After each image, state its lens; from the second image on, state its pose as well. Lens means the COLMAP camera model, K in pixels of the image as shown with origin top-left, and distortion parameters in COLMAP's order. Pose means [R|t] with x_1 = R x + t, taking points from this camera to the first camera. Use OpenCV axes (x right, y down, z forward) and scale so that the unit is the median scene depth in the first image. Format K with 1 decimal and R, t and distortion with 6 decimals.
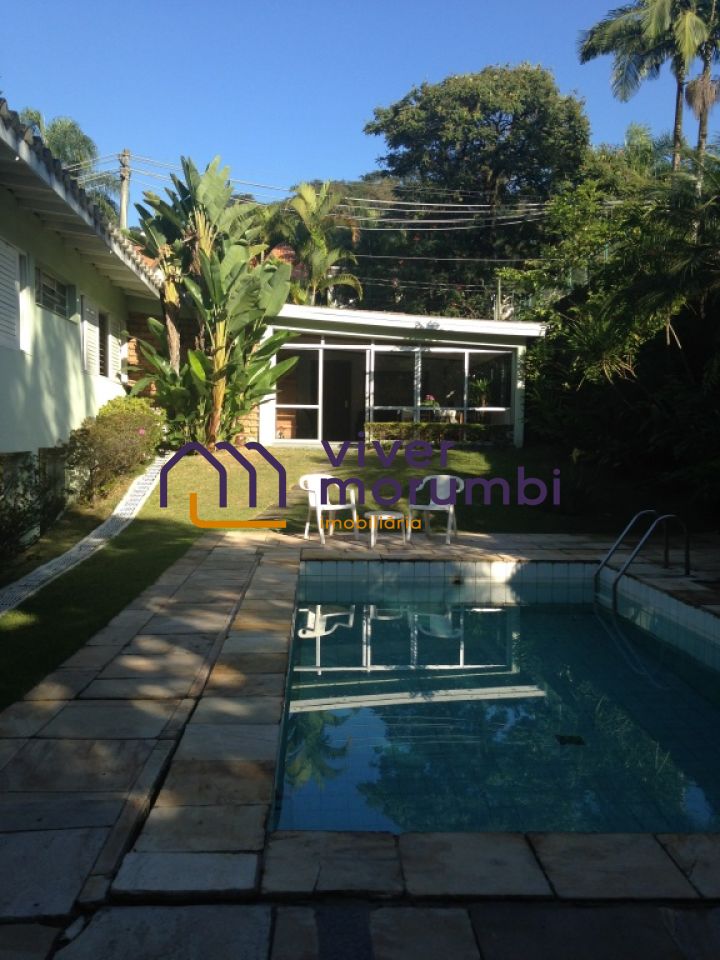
lens RADIAL K [[872.7, 0, 360.4], [0, 872.7, 478.9], [0, 0, 1]] dist [-0.016173, 0.000000]
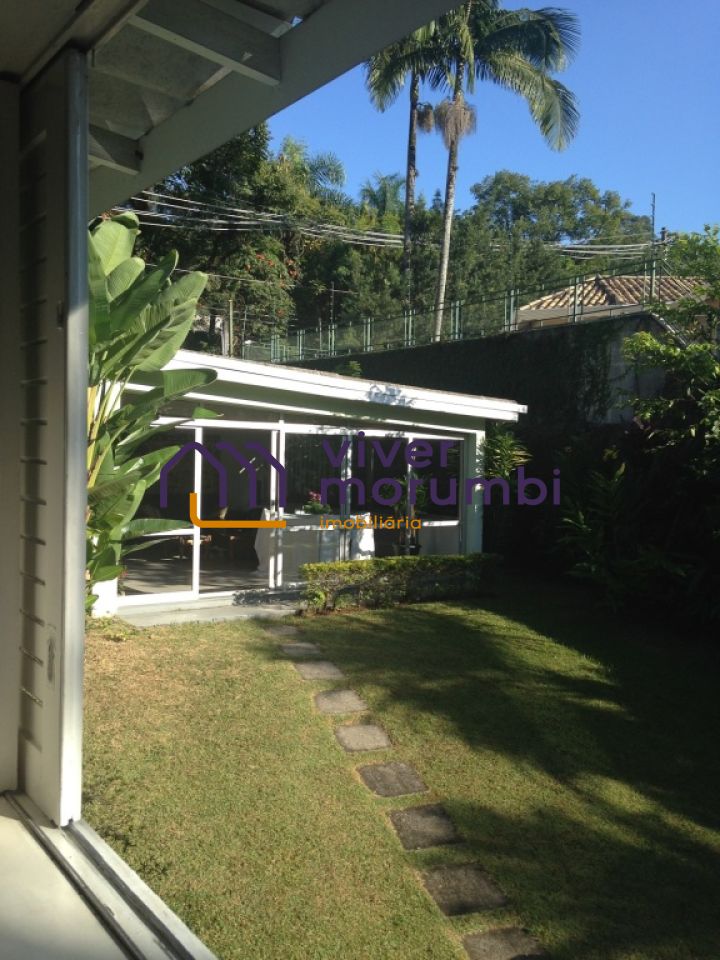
lens RADIAL K [[872.7, 0, 359.2], [0, 872.7, 482.9], [0, 0, 1]] dist [-0.016173, 0.000000]
pose [[0.831643, -0.010249, 0.555216, -0.276745], [0.011353, 0.999934, 0.001454, -0.111903], [-0.555194, 0.005094, 0.831705, 0.469387]]
